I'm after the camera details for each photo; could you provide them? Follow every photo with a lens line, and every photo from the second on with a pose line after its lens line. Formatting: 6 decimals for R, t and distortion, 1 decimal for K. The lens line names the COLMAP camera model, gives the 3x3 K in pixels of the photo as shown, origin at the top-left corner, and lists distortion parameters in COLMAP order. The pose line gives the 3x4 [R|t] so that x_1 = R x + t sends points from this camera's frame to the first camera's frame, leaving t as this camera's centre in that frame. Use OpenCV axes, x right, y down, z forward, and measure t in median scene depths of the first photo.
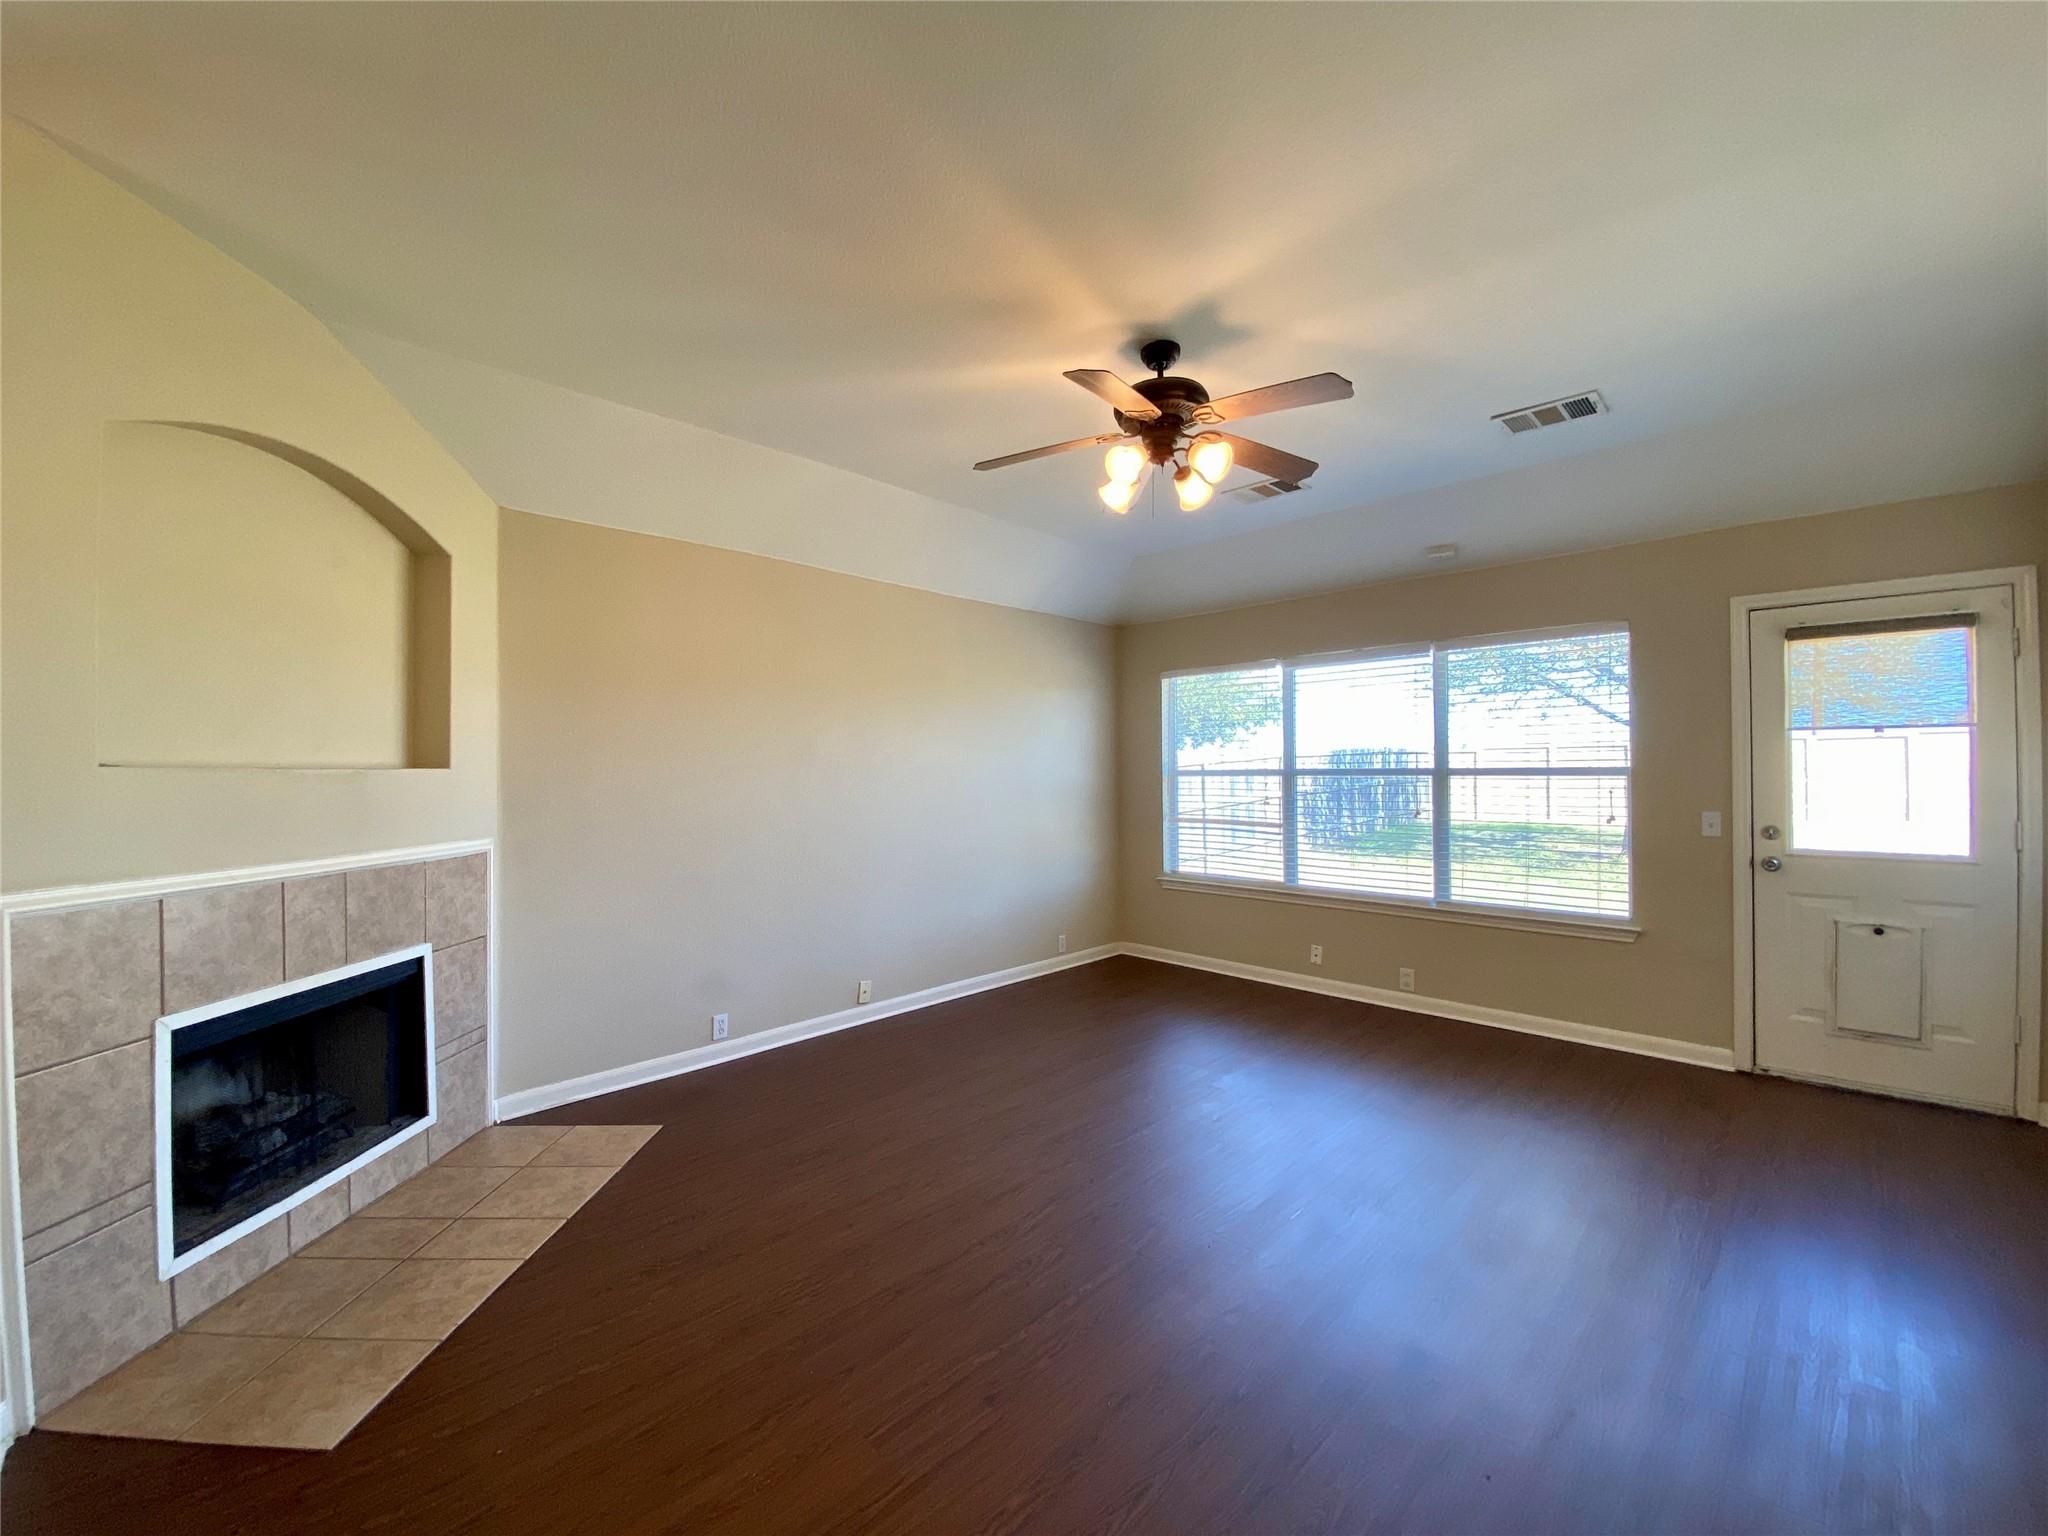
lens RADIAL K [[832.0, 0, 1024.9], [0, 832.0, 766.4], [0, 0, 1]] dist [0.034430, -0.027671]
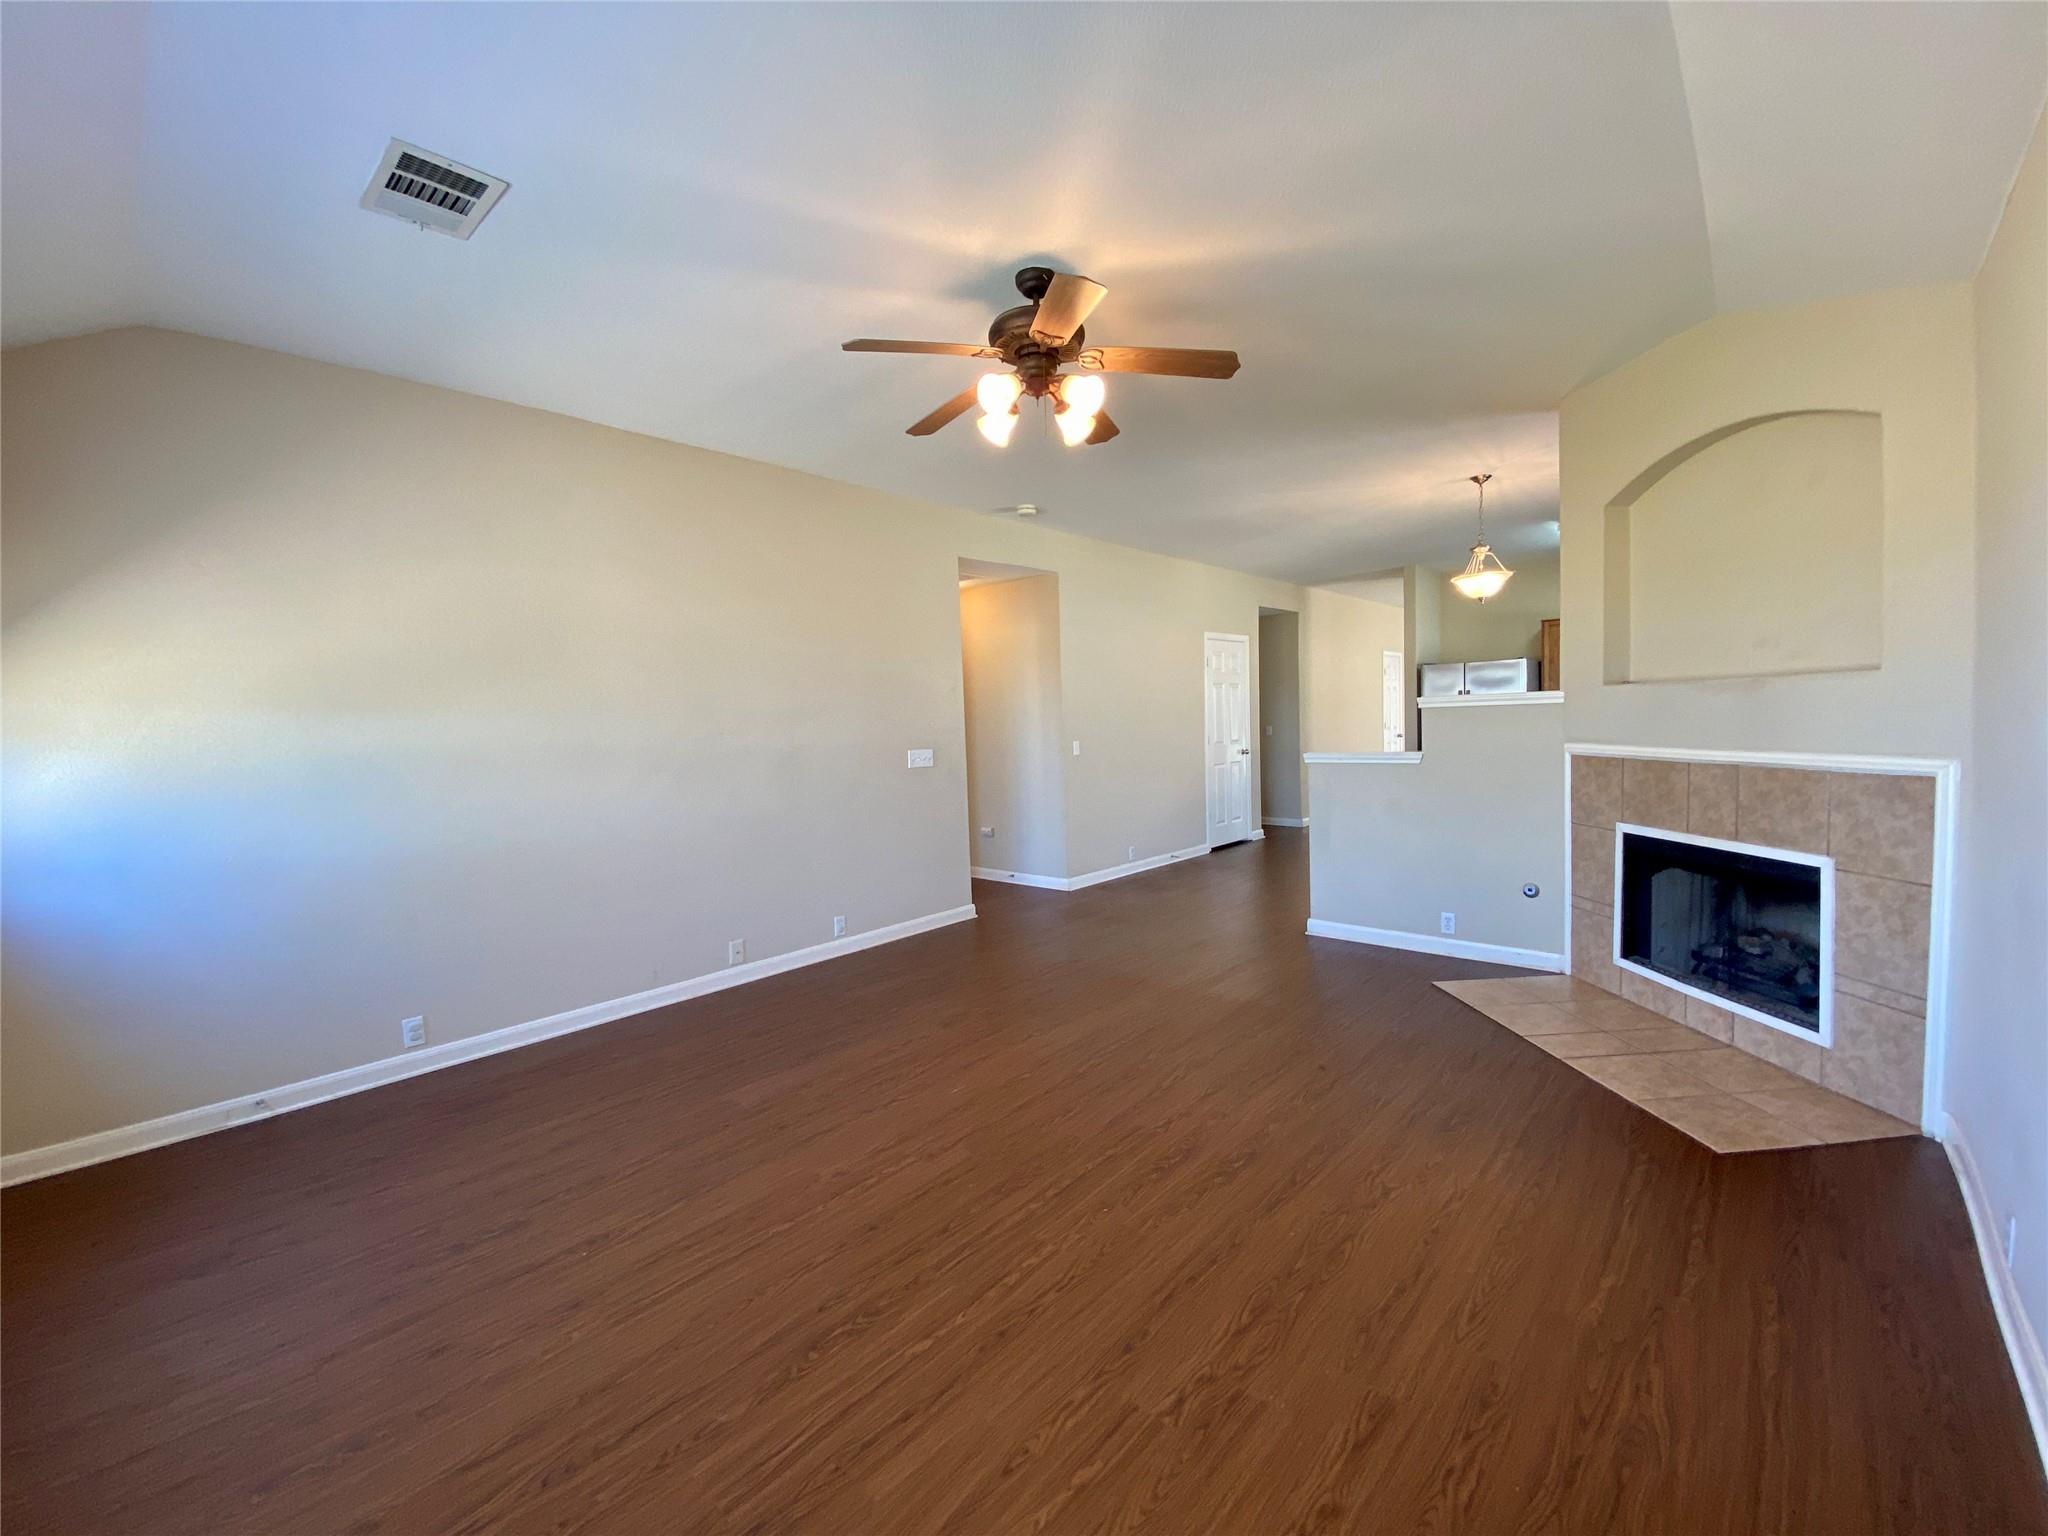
lens RADIAL K [[828.4, 0, 1020.3], [0, 828.4, 764.0], [0, 0, 1]] dist [0.057141, -0.040140]
pose [[-0.998167, 0.036626, -0.048178, 0.257917], [0.034345, 0.998288, 0.047342, 0.030279], [0.049829, 0.045601, -0.997716, 2.022049]]
